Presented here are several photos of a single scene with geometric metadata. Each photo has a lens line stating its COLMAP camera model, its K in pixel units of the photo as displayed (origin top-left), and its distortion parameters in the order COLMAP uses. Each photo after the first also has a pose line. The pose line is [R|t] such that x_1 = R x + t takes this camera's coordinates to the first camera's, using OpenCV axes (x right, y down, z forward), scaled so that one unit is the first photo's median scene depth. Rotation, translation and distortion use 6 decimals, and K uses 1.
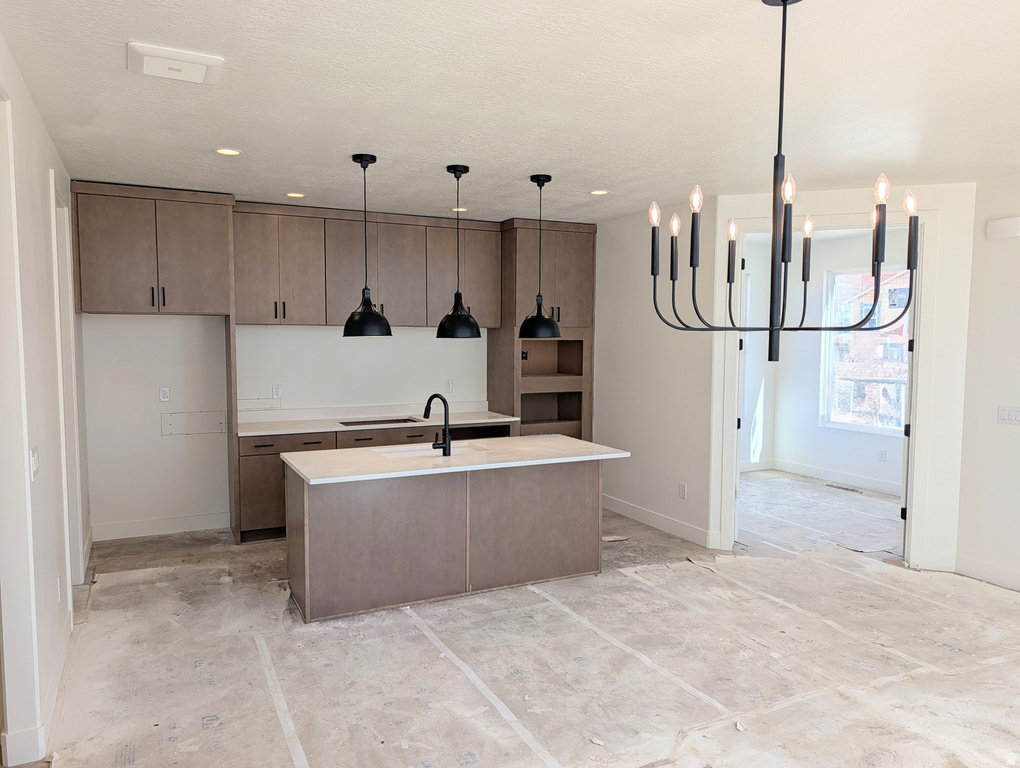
lens RADIAL K [[721.4, 0, 513.1], [0, 721.4, 388.6], [0, 0, 1]] dist [0.007255, -0.005537]
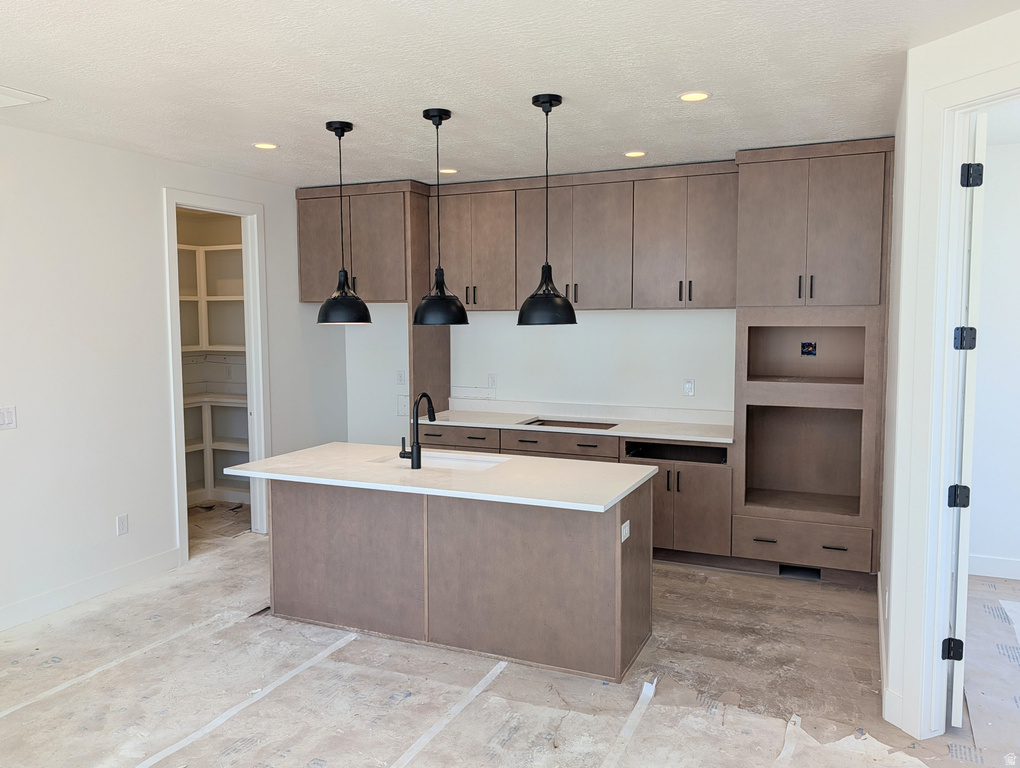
lens RADIAL K [[785.1, 0, 511.4], [0, 785.1, 377.4], [0, 0, 1]] dist [0.009715, -0.009627]
pose [[0.634454, 0.052759, -0.771158, 0.659988], [-0.051934, 0.998323, 0.025573, -0.039230], [0.771214, 0.023825, 0.636130, 0.511768]]
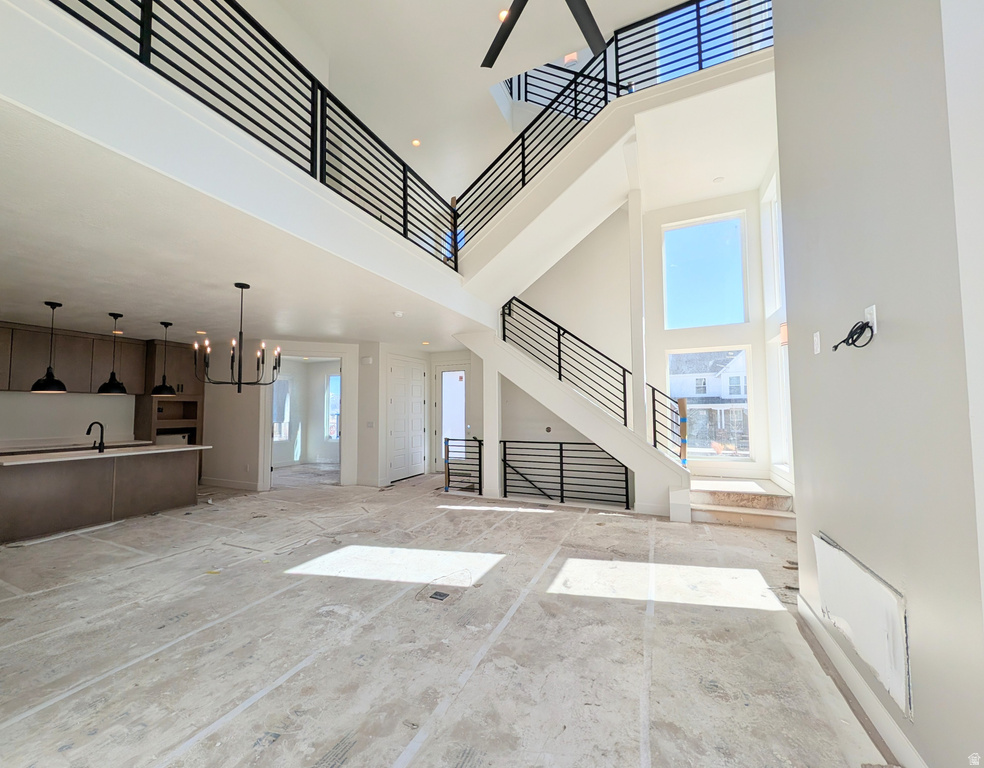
lens RADIAL K [[388.2, 0, 466.9], [0, 388.2, 388.1], [0, 0, 1]] dist [0.000917, 0.000133]
pose [[0.793577, 0.027218, 0.607861, 0.052241], [0.054228, 0.991860, -0.115208, 0.094937], [-0.606049, 0.124389, 0.785641, -0.482229]]
